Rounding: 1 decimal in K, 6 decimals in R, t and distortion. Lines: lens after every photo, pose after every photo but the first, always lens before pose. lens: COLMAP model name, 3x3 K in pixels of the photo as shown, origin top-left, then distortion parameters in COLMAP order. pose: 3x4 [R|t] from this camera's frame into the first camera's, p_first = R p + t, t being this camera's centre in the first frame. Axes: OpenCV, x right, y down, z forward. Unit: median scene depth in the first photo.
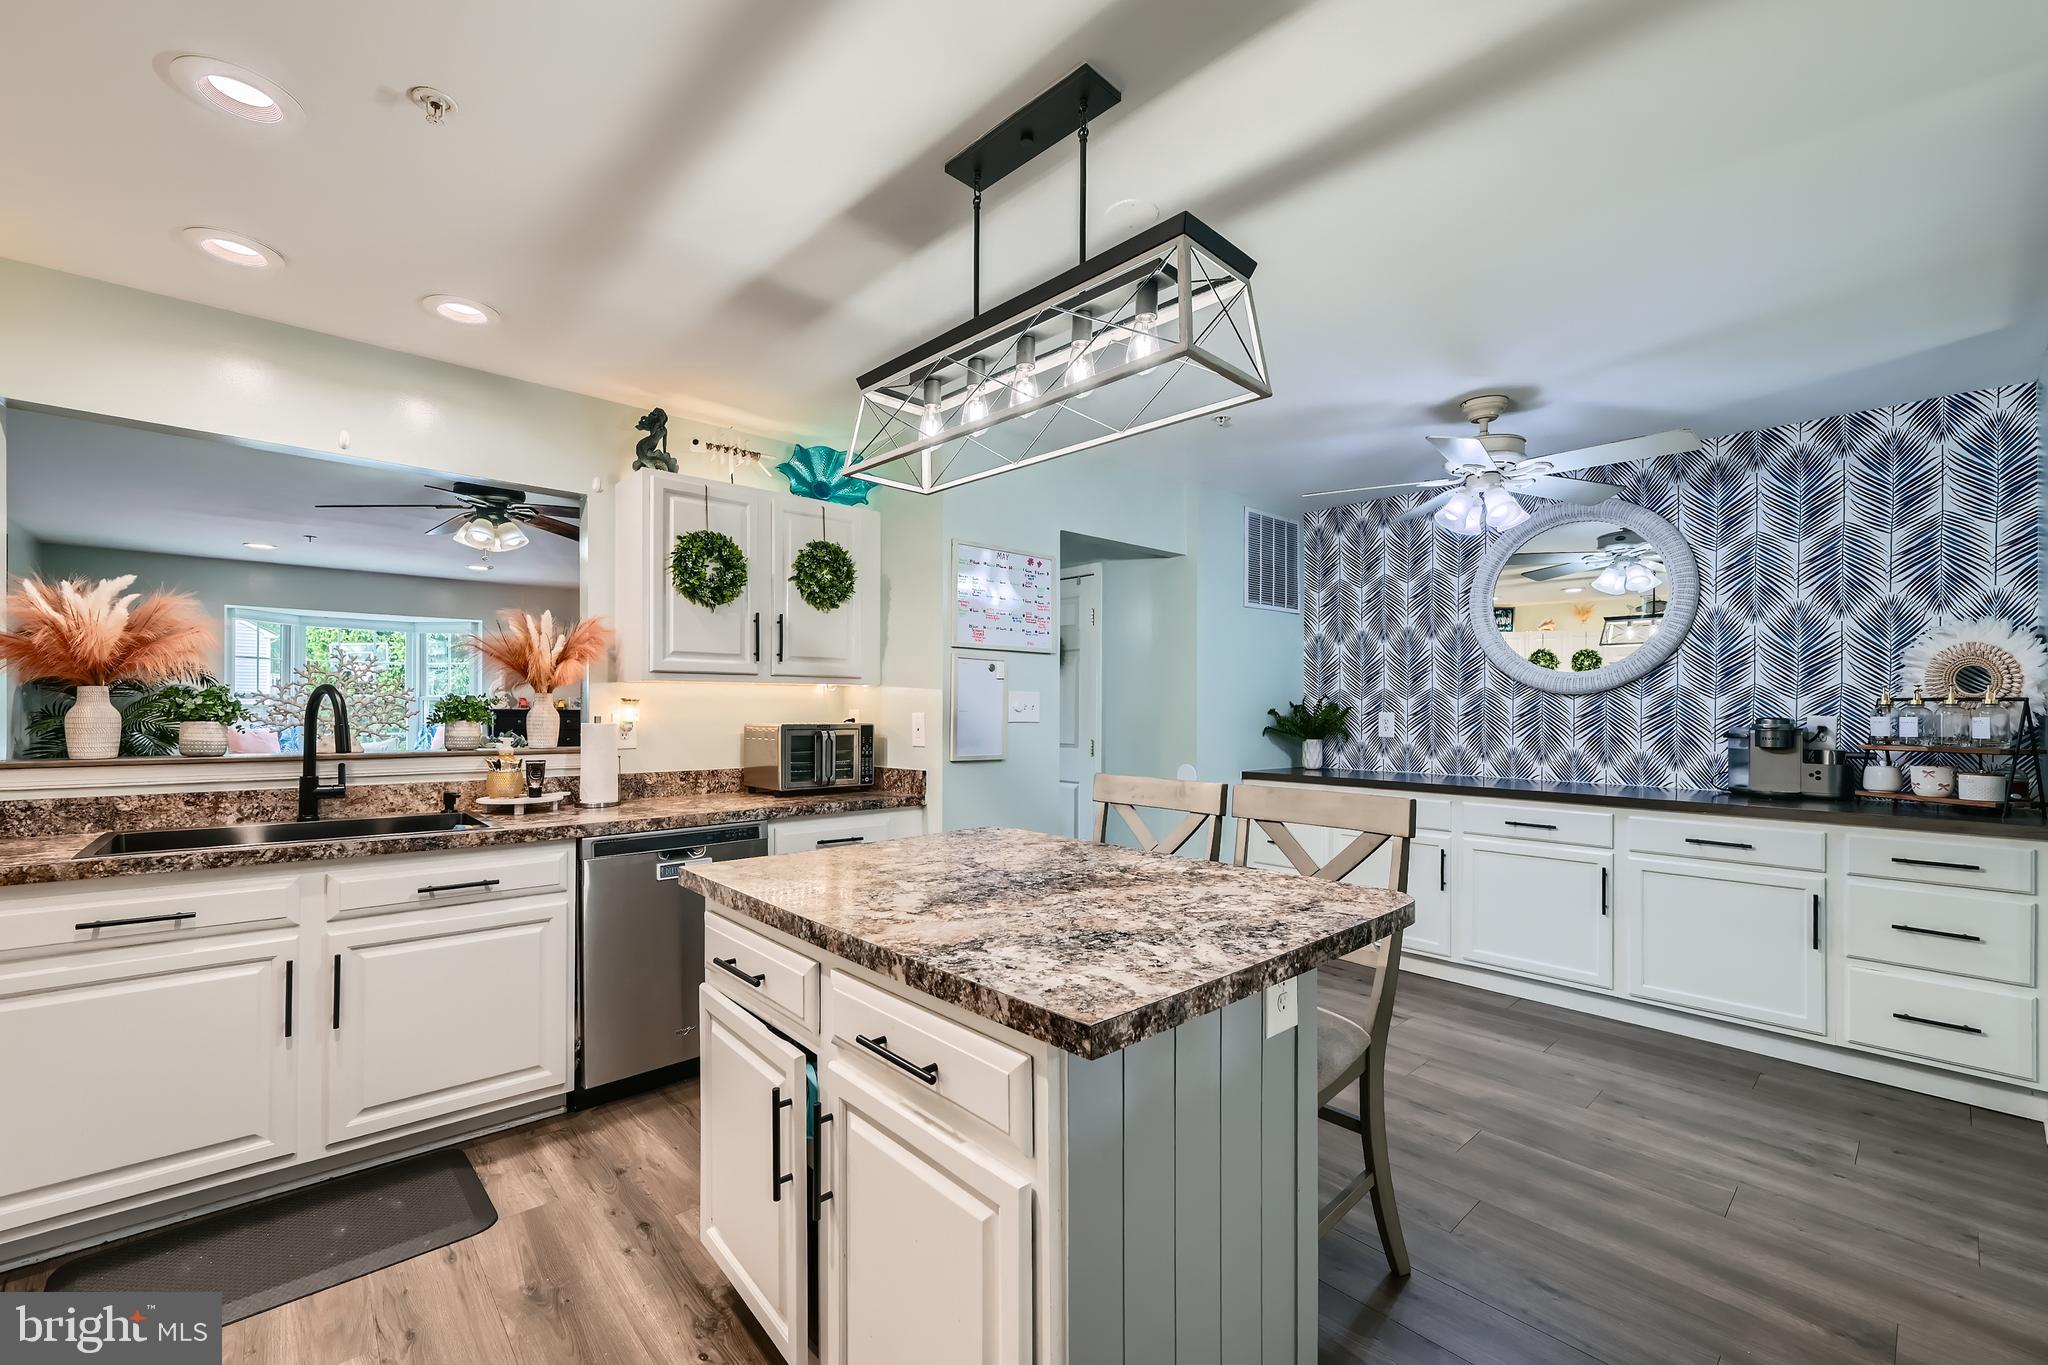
lens RADIAL K [[821.7, 0, 1037.5], [0, 821.7, 711.6], [0, 0, 1]] dist [0.002293, 0.000456]
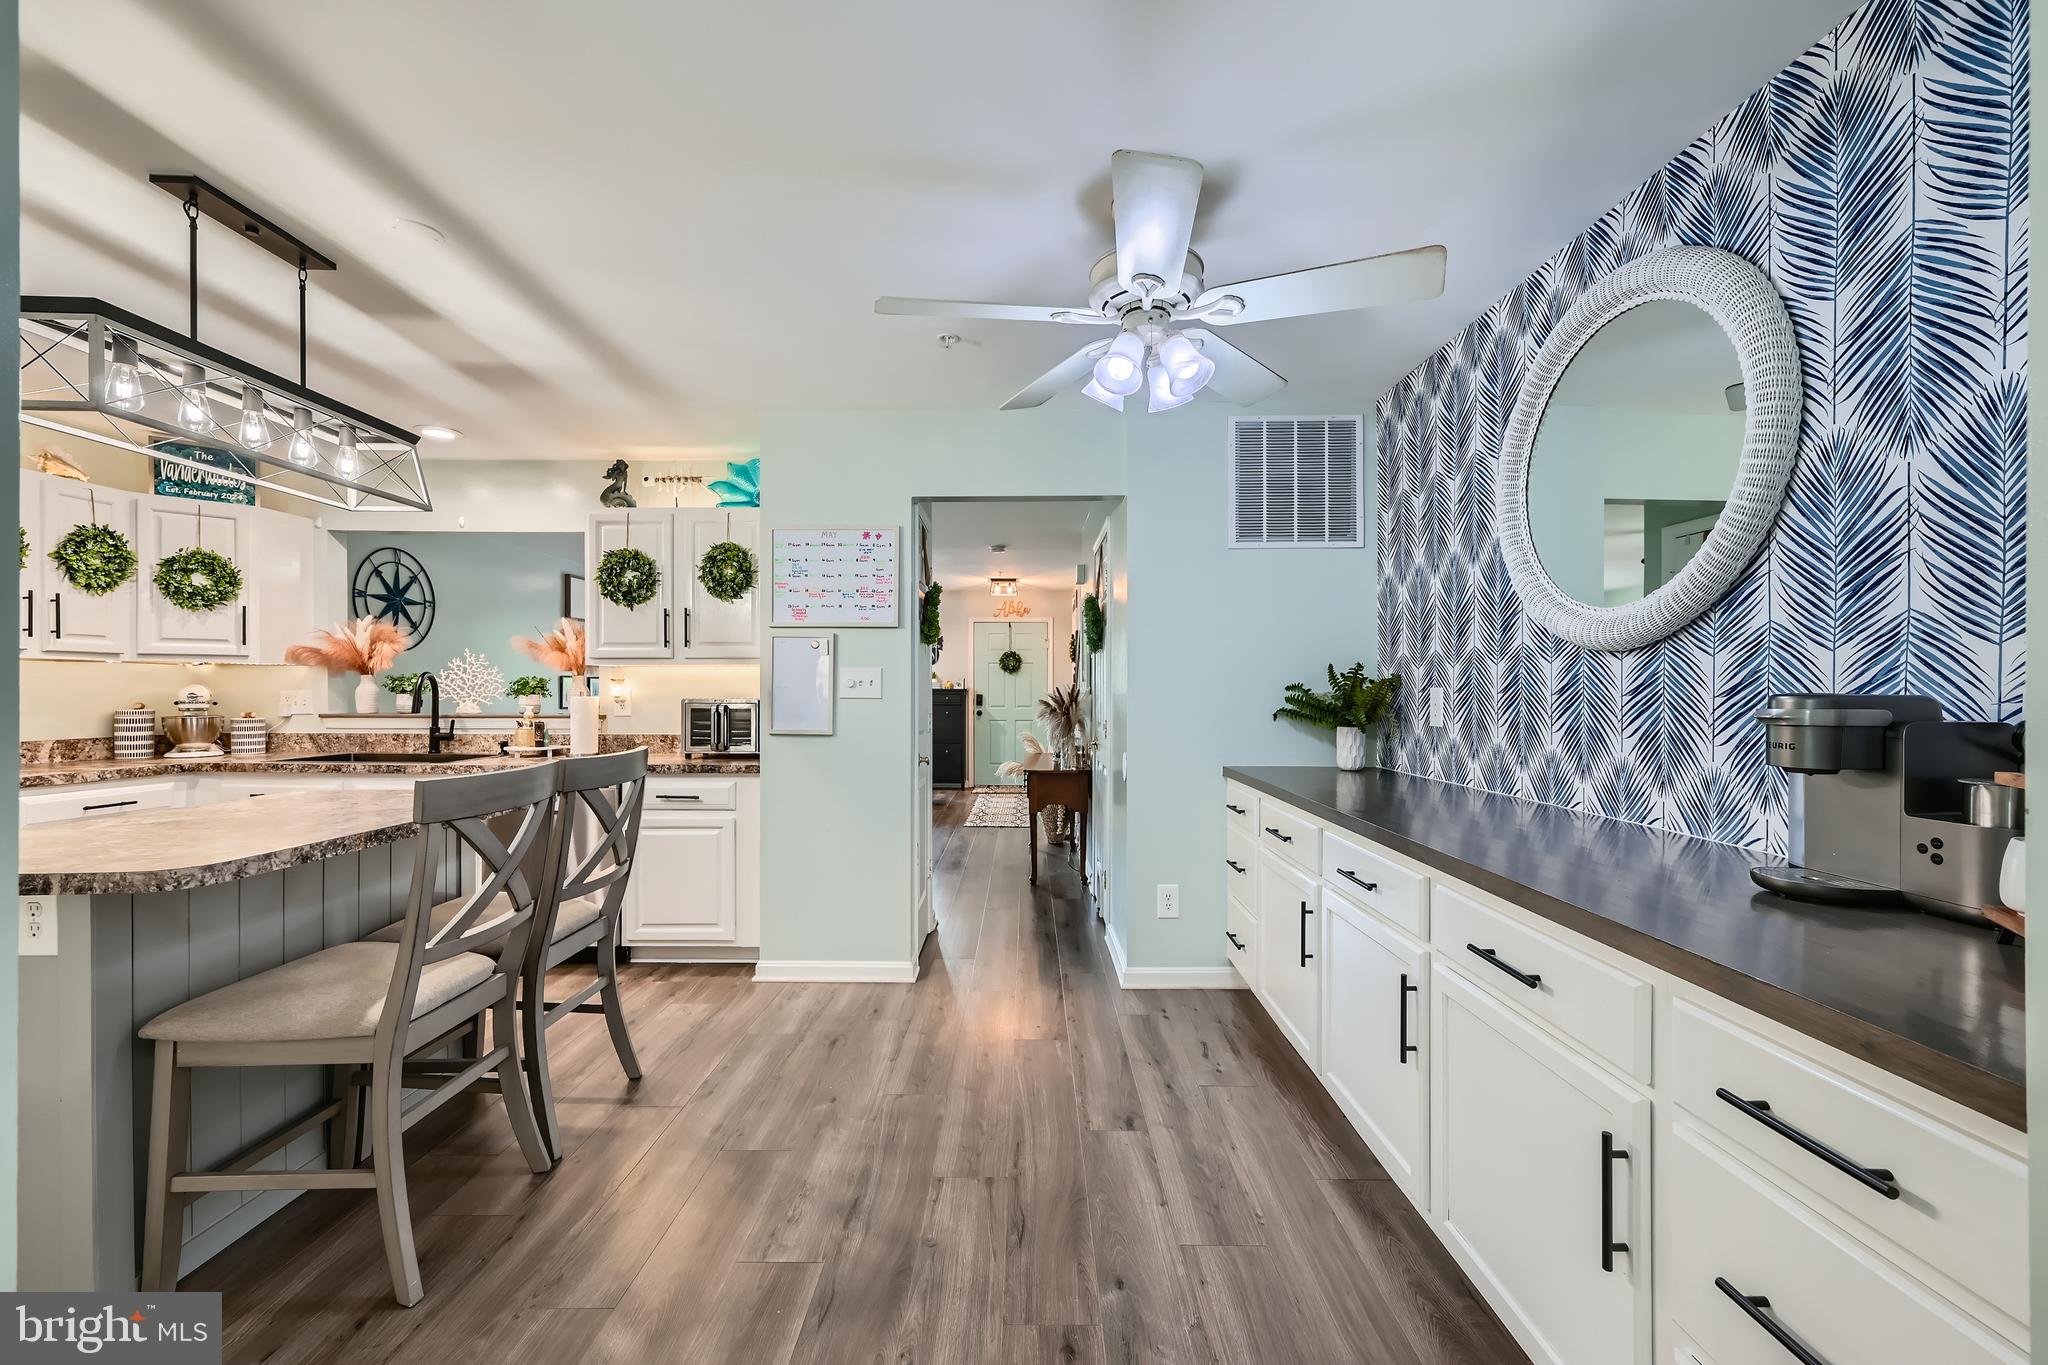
lens RADIAL K [[821.7, 0, 1023.4], [0, 821.7, 688.2], [0, 0, 1]] dist [0.002293, 0.000456]
pose [[0.734809, -0.003588, -0.678264, 0.840560], [0.000157, 0.999987, -0.005119, 0.006273], [0.678274, 0.003655, 0.734800, 0.427562]]
